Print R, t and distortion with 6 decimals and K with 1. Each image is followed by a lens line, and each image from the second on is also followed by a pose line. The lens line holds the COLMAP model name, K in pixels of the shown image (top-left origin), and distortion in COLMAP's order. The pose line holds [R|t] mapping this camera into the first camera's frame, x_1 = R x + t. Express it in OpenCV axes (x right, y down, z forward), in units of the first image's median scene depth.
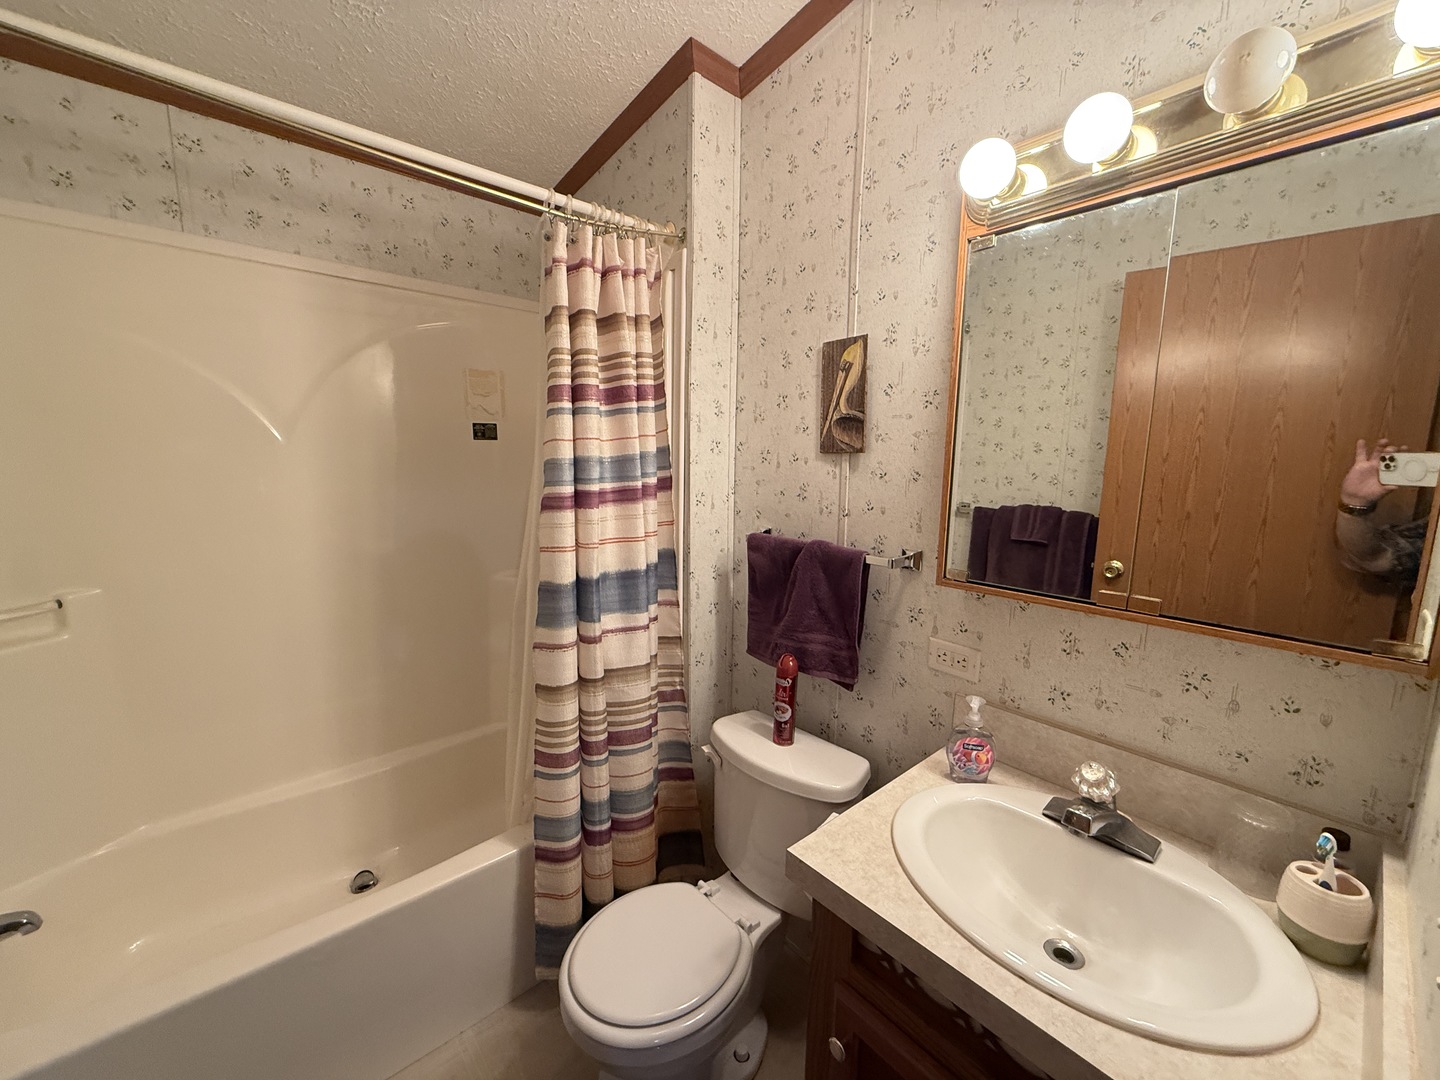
lens RADIAL K [[571.0, 0, 723.6], [0, 571.0, 547.2], [0, 0, 1]] dist [-0.003069, -0.000321]
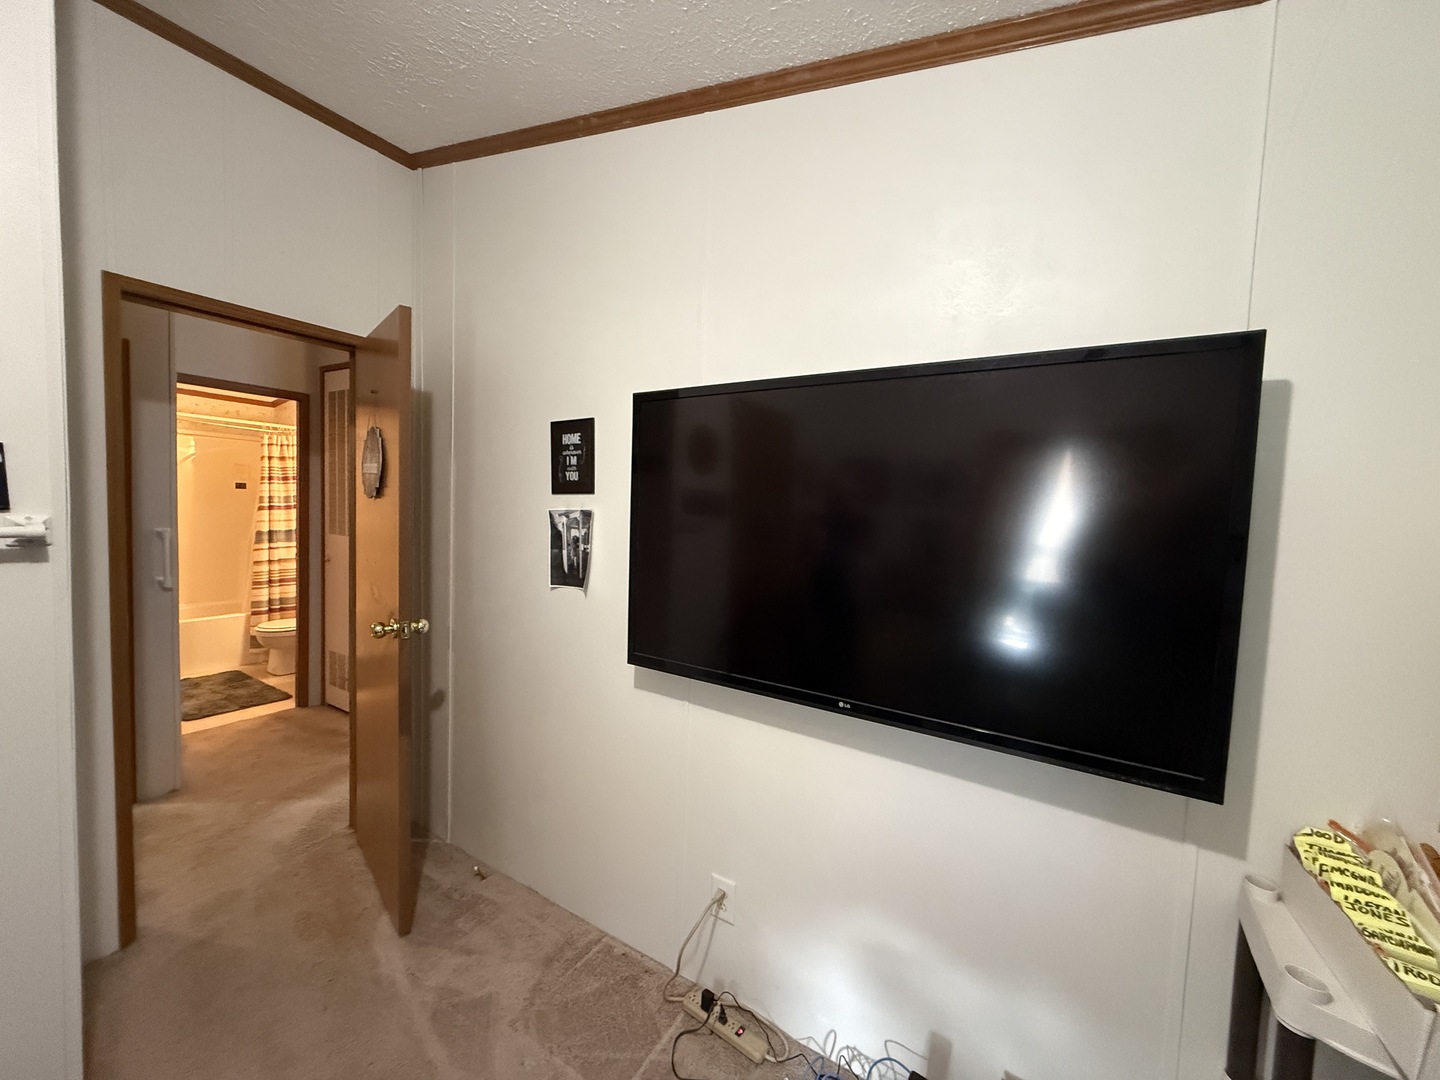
lens RADIAL K [[571.0, 0, 717.9], [0, 571.0, 548.4], [0, 0, 1]] dist [-0.003069, -0.000321]
pose [[0.959321, 0.009397, 0.282160, 1.379746], [0.012456, 0.997064, -0.075555, 0.459092], [-0.282041, 0.075996, 0.956388, -3.064666]]
